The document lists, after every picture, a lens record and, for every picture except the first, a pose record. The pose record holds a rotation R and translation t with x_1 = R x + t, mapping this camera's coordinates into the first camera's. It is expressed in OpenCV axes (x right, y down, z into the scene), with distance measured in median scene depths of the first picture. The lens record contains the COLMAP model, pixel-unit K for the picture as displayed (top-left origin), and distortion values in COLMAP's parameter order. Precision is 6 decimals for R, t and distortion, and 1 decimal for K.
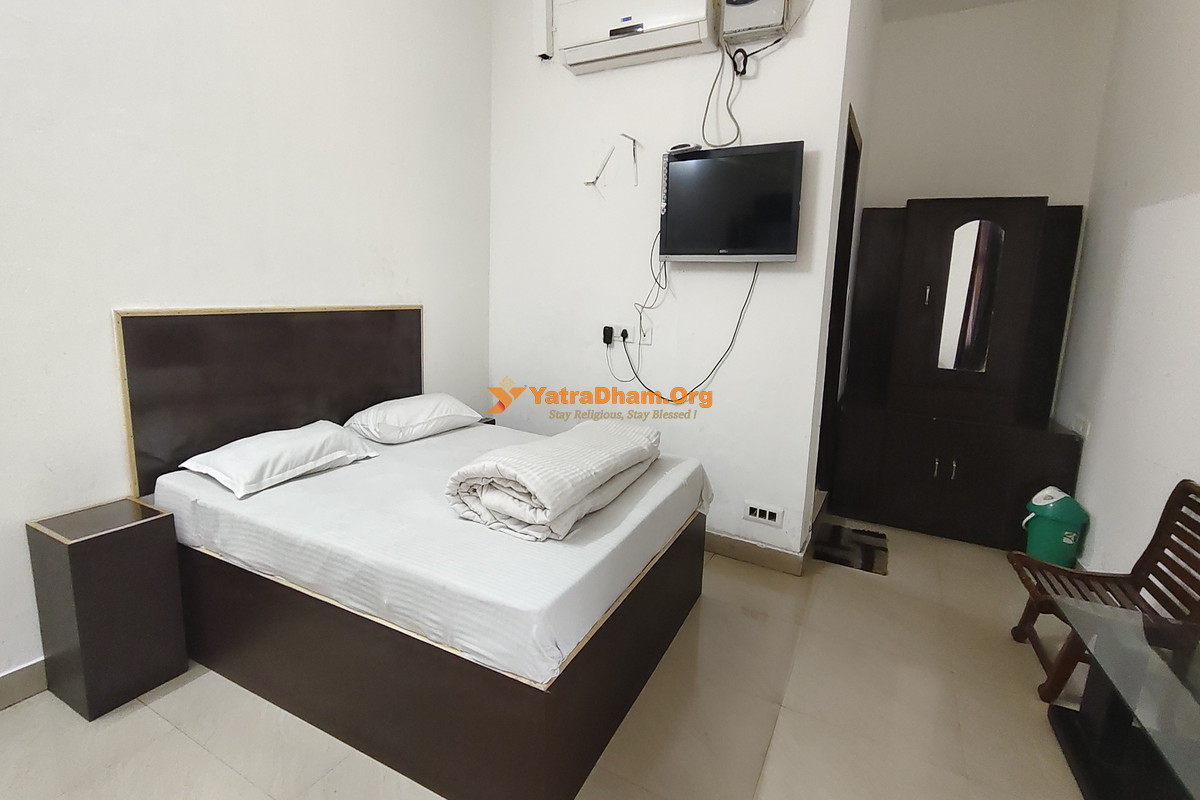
lens RADIAL K [[573.3, 0, 603.4], [0, 573.3, 381.6], [0, 0, 1]] dist [-0.001446, 0.021188]
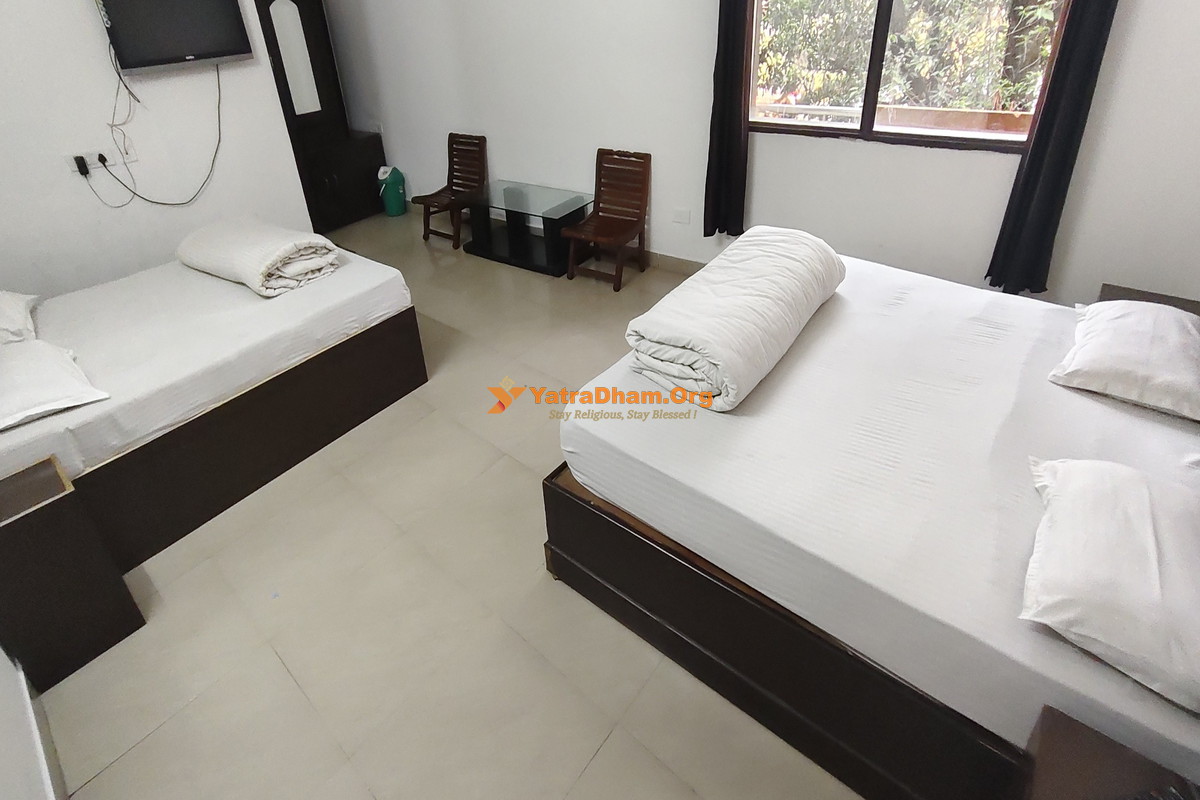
lens RADIAL K [[573.3, 0, 603.4], [0, 573.3, 381.6], [0, 0, 1]] dist [-0.001446, 0.021188]
pose [[0.197327, -0.620991, 0.758572, -1.011552], [0.244206, 0.780532, 0.575442, -0.183973], [-0.949434, 0.071698, 0.305669, -0.202526]]
